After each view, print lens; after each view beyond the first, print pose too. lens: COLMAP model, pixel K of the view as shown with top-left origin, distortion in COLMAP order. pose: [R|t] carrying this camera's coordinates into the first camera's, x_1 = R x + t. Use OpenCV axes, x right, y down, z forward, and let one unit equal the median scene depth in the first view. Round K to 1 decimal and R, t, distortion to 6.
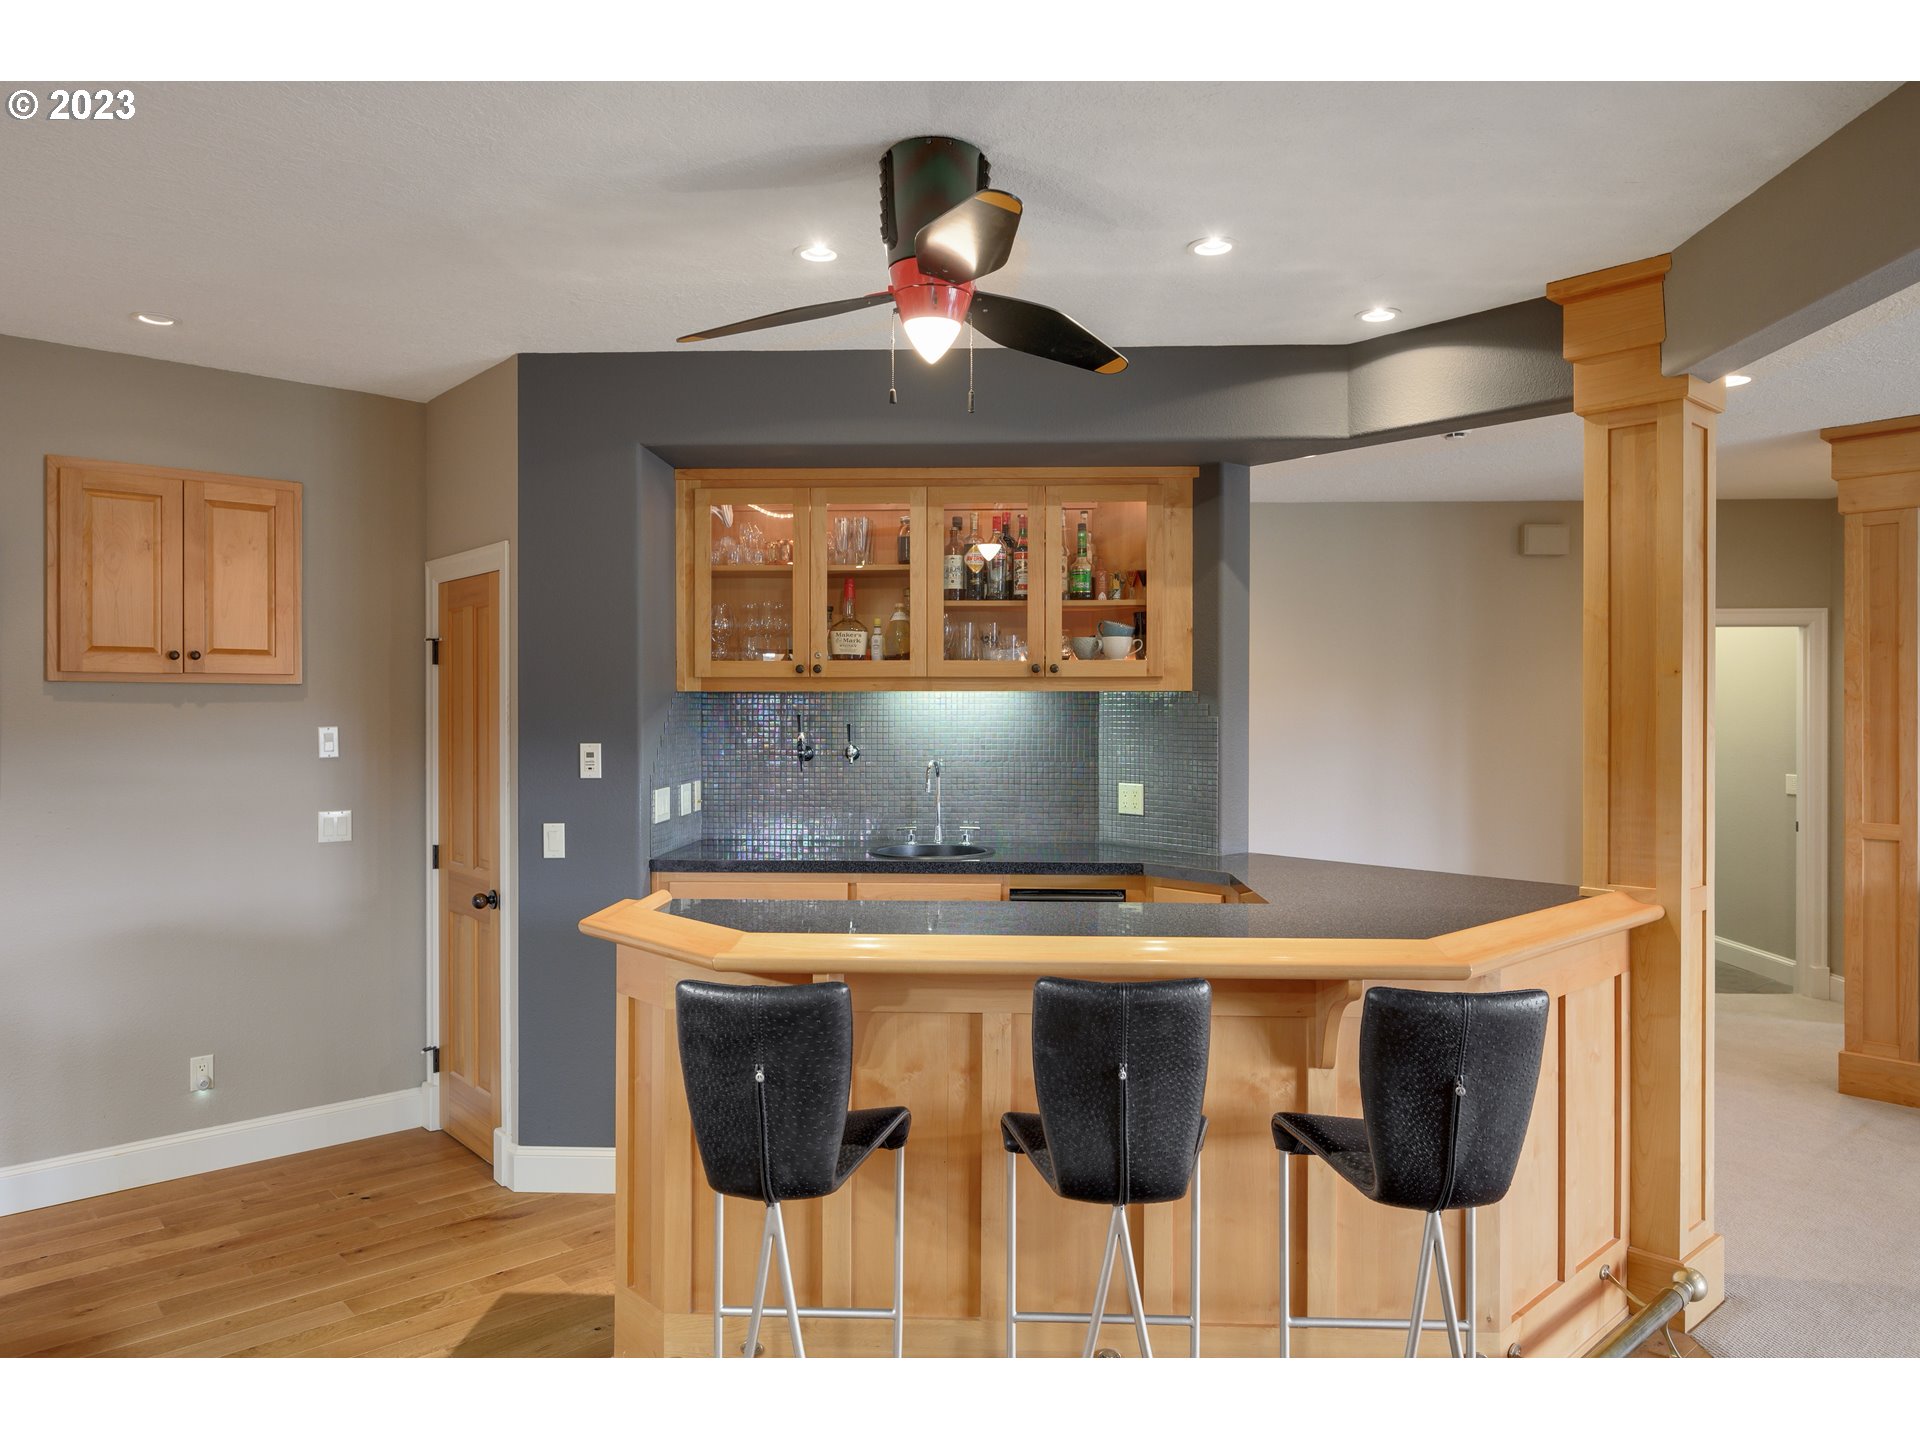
lens RADIAL K [[1391.9, 0, 960.0], [0, 1391.9, 720.0], [0, 0, 1]] dist [0.002359, 0.001020]
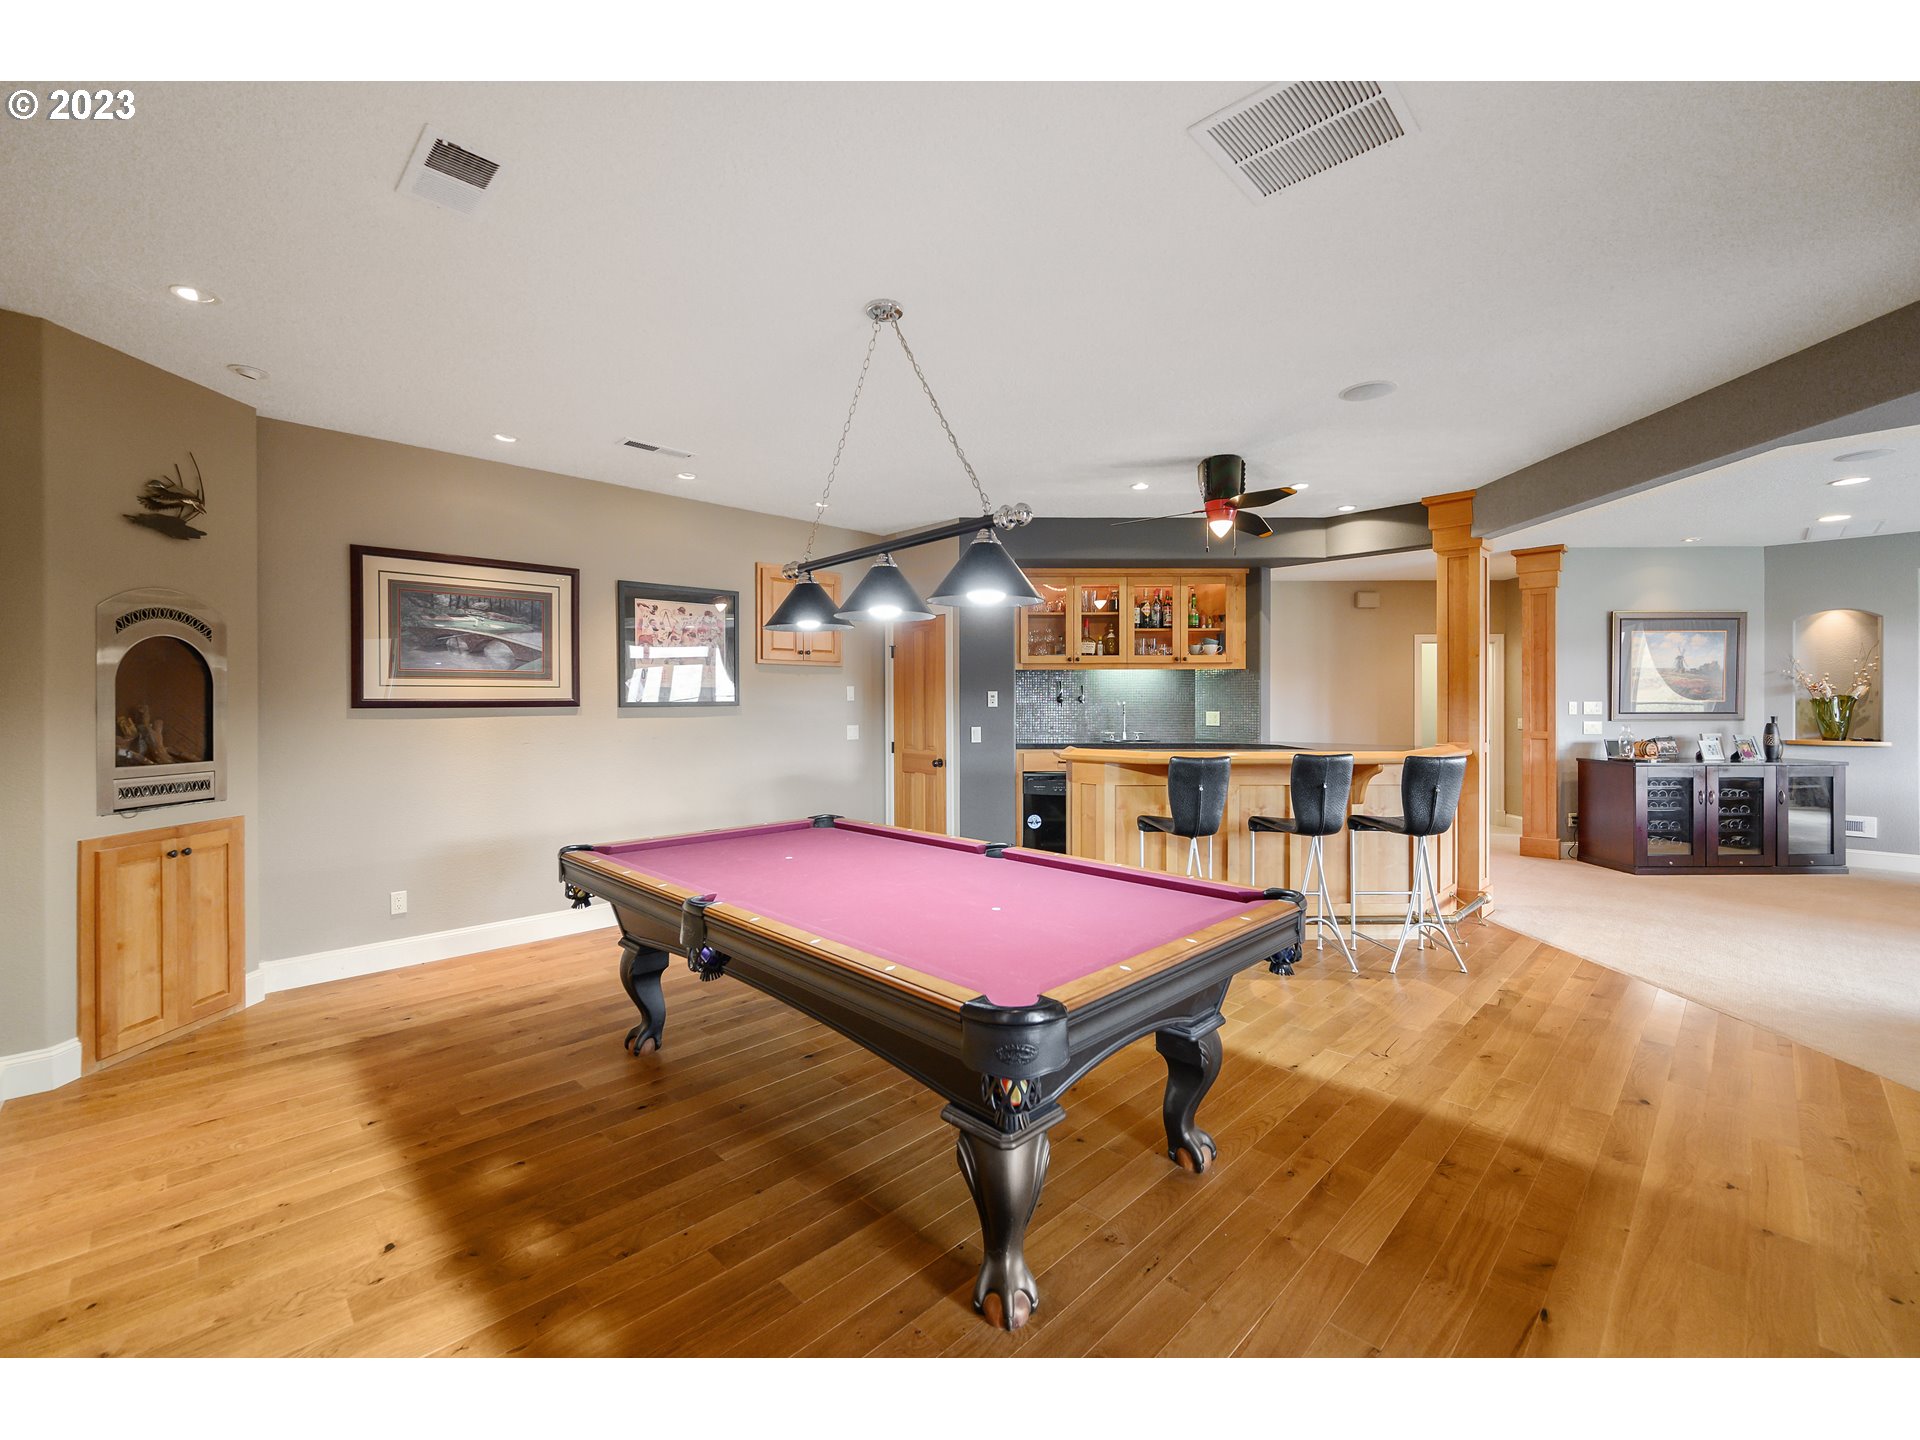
lens RADIAL K [[895.4, 0, 962.7], [0, 895.4, 712.0], [0, 0, 1]] dist [0.001109, 0.000141]
pose [[0.998734, -0.003787, 0.050152, -0.355126], [0.003728, 0.999992, 0.001265, 0.044207], [-0.050156, -0.001076, 0.998741, -0.406933]]
